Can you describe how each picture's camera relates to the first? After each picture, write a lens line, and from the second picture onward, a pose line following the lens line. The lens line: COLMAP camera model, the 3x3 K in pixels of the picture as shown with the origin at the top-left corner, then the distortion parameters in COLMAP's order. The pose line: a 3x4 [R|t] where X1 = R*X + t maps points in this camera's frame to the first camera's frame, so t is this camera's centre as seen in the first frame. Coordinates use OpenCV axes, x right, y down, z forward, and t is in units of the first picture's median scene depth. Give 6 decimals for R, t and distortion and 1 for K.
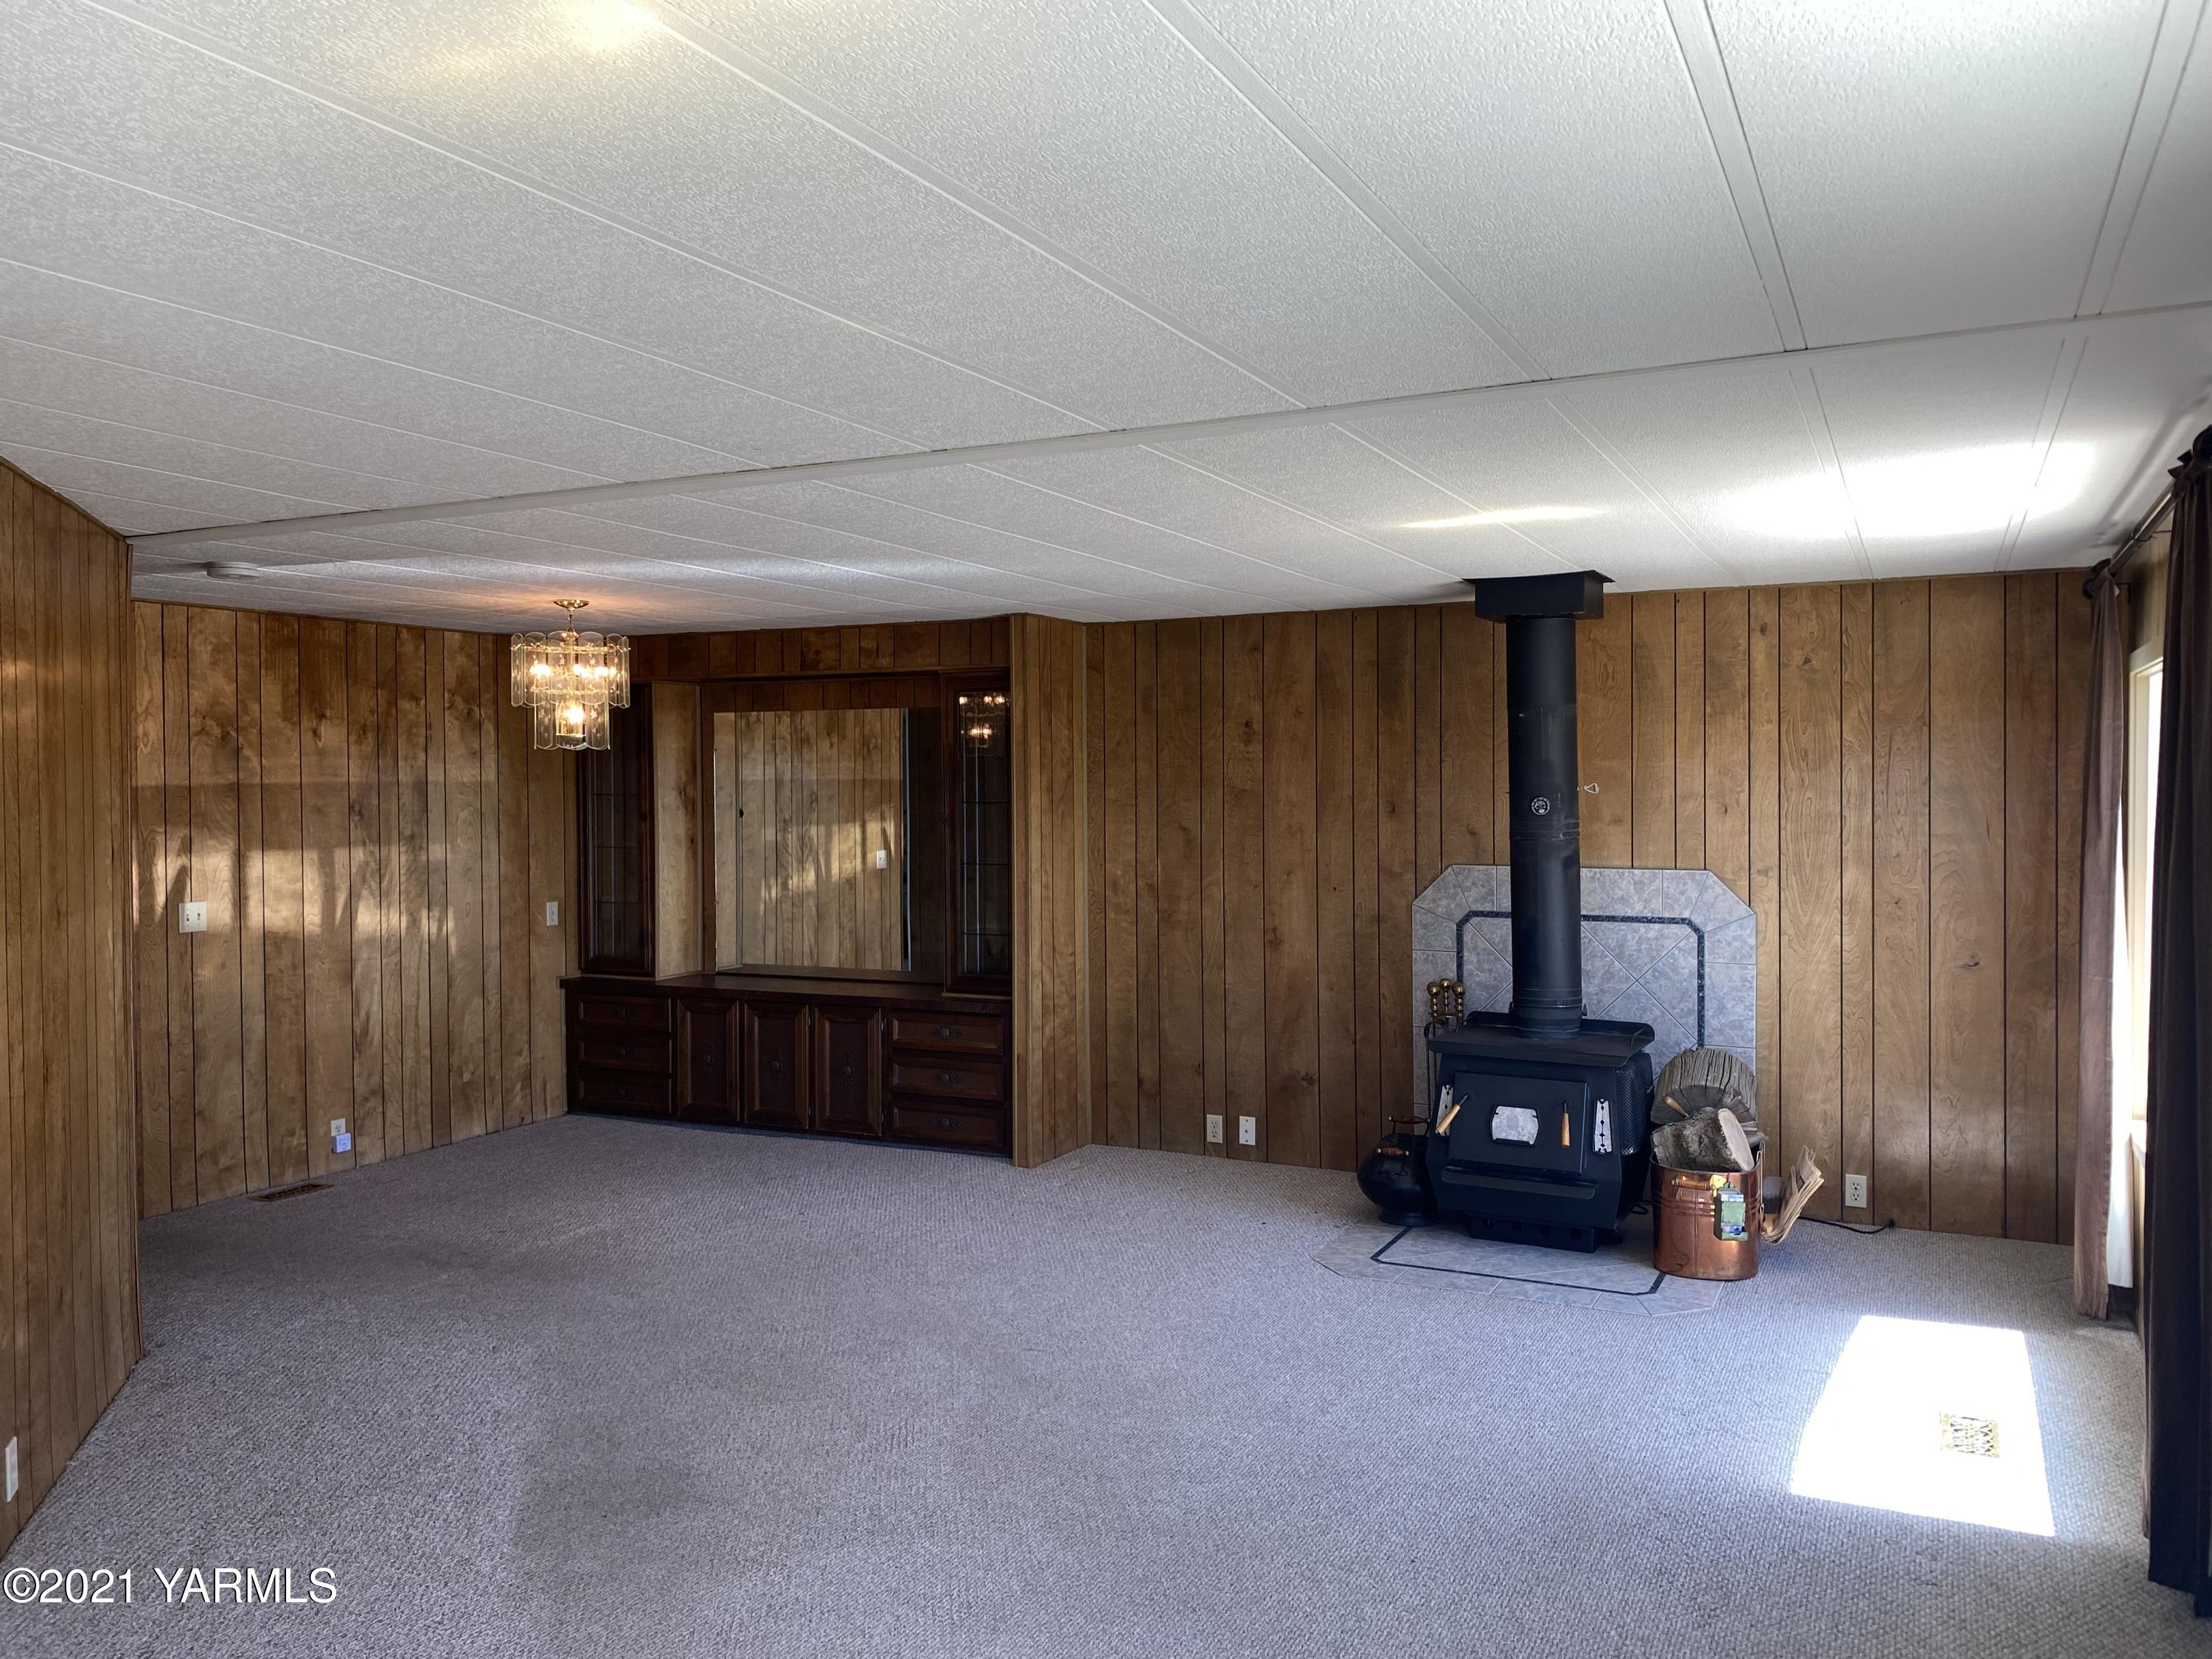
lens RADIAL K [[1655.1, 0, 1106.0], [0, 1655.1, 829.5], [0, 0, 1]] dist [0.158637, -0.000072]
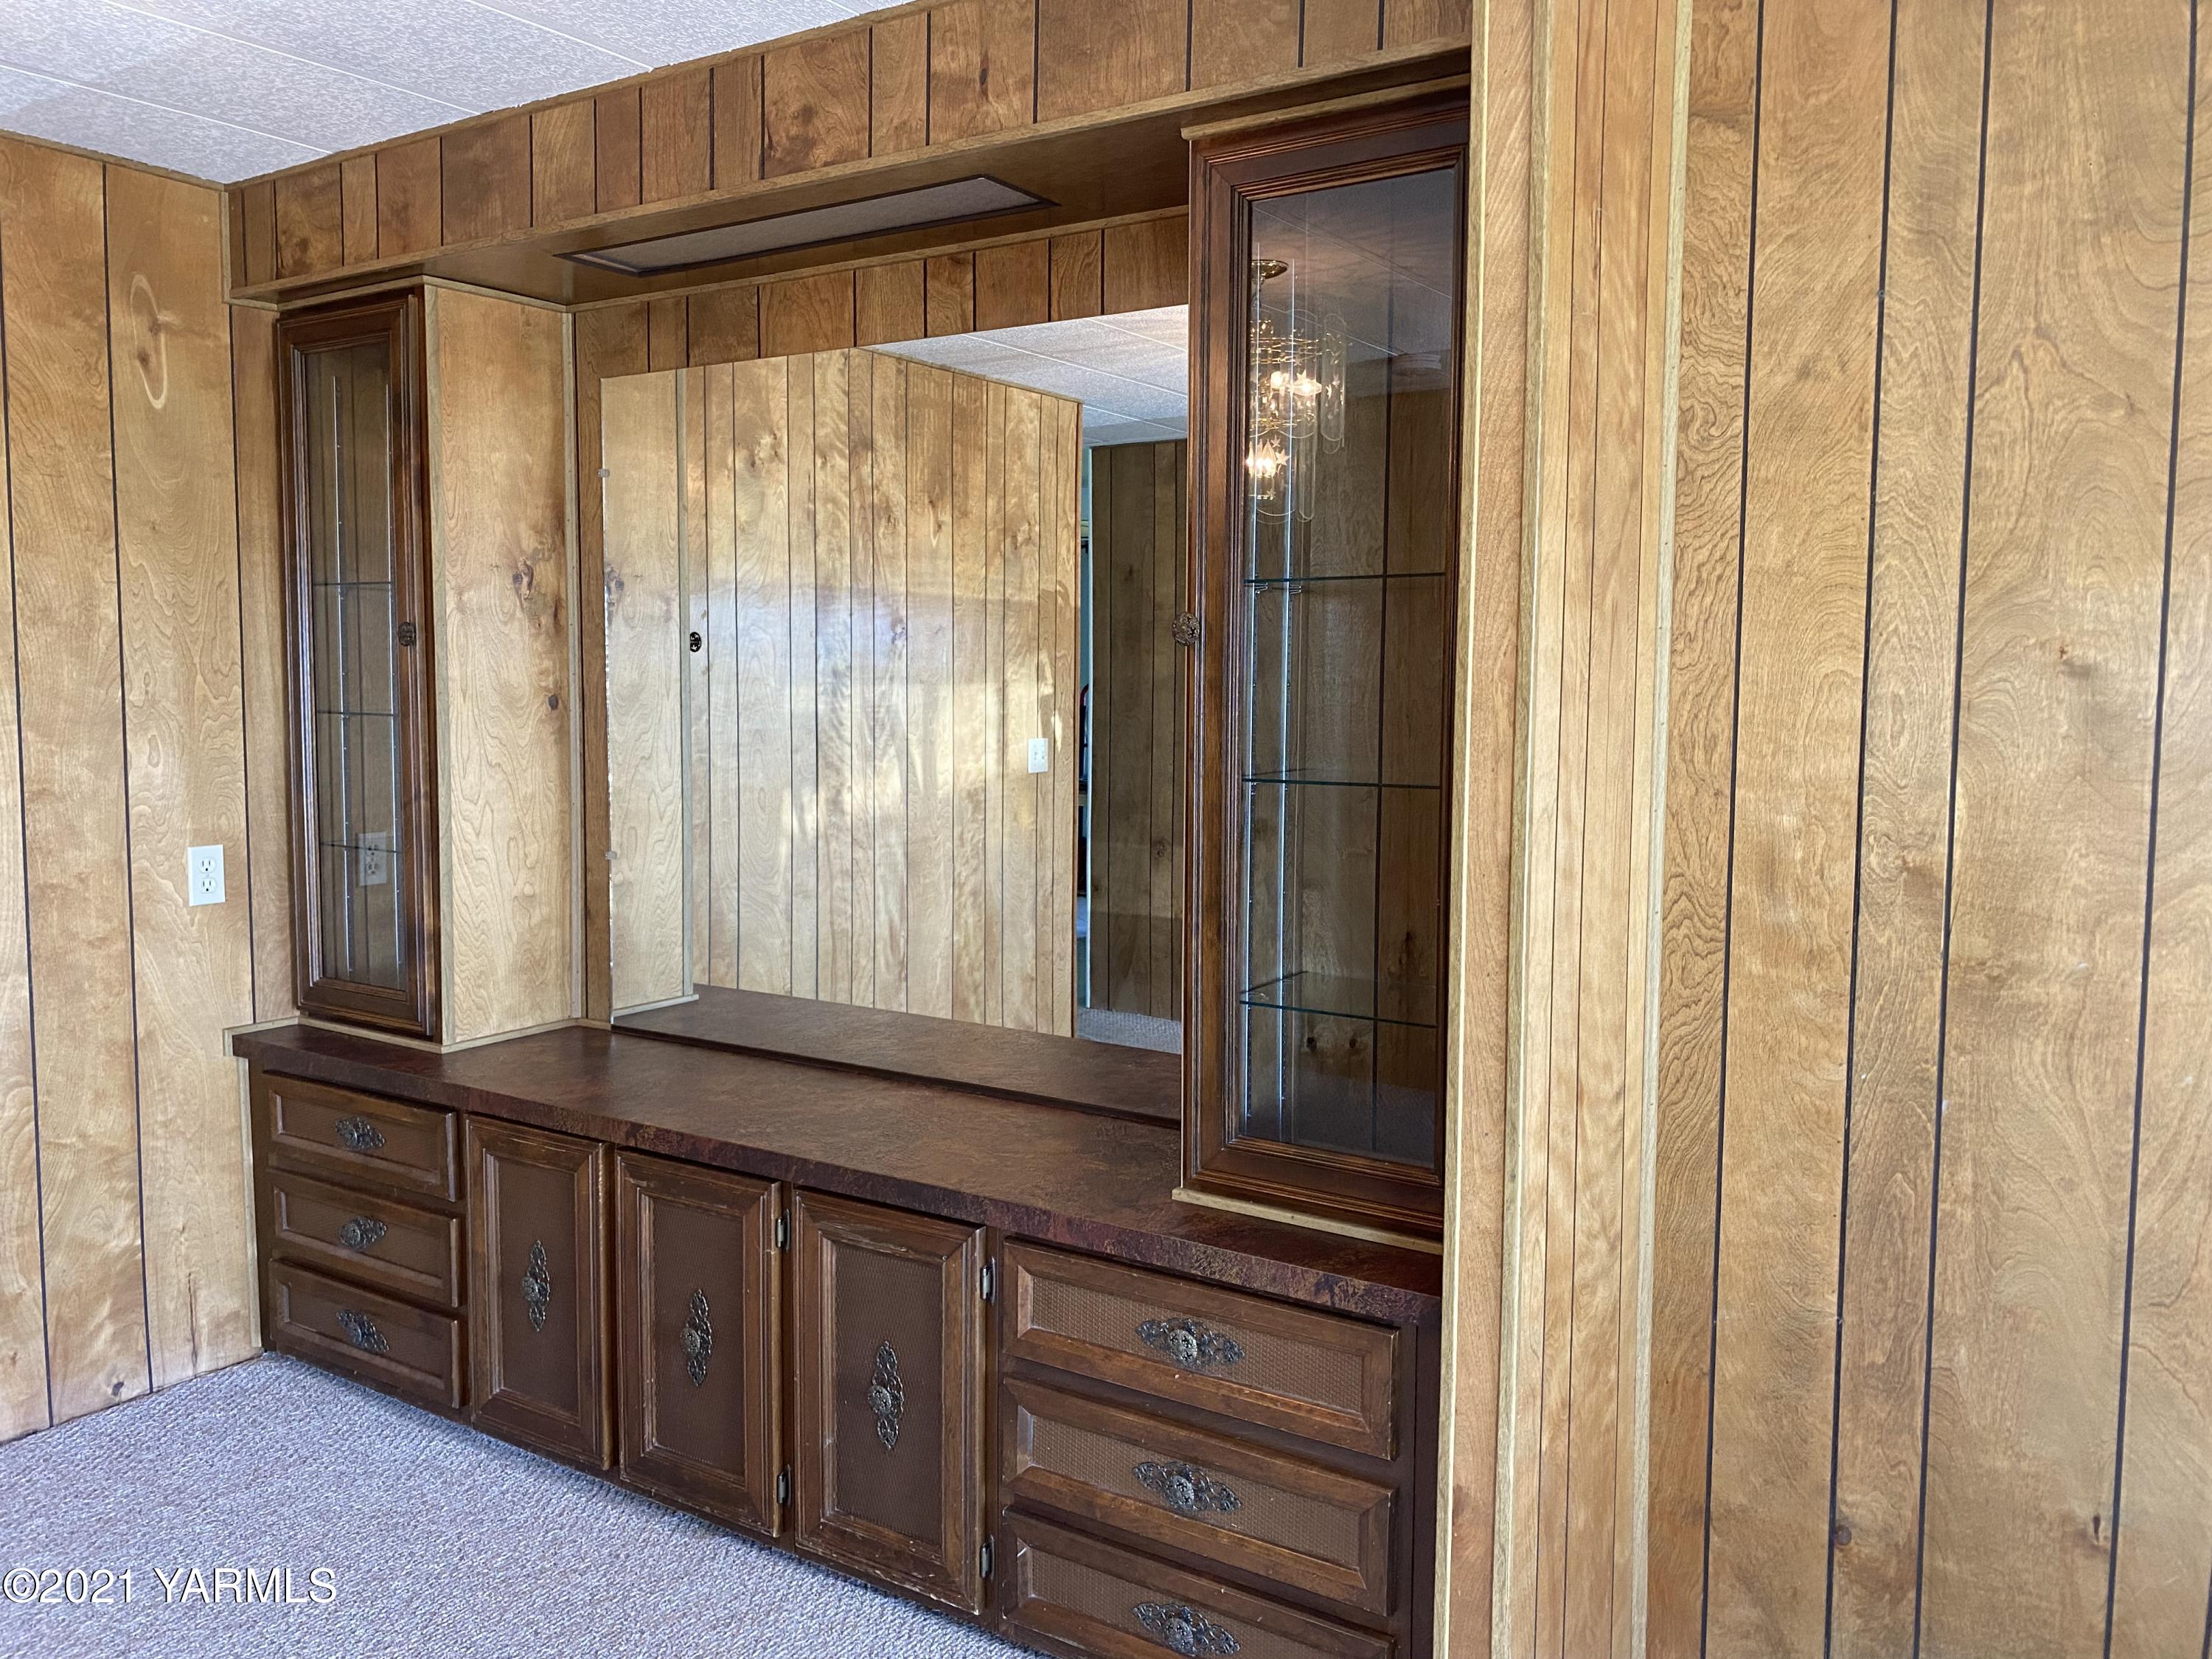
lens RADIAL K [[1709.2, 0, 1106.0], [0, 1709.2, 829.5], [0, 0, 1]] dist [0.007714, 0.002481]
pose [[0.993571, 0.024342, -0.110559, -0.072189], [-0.017466, 0.997877, 0.062741, 0.009858], [0.111851, -0.060406, 0.991887, 0.637035]]
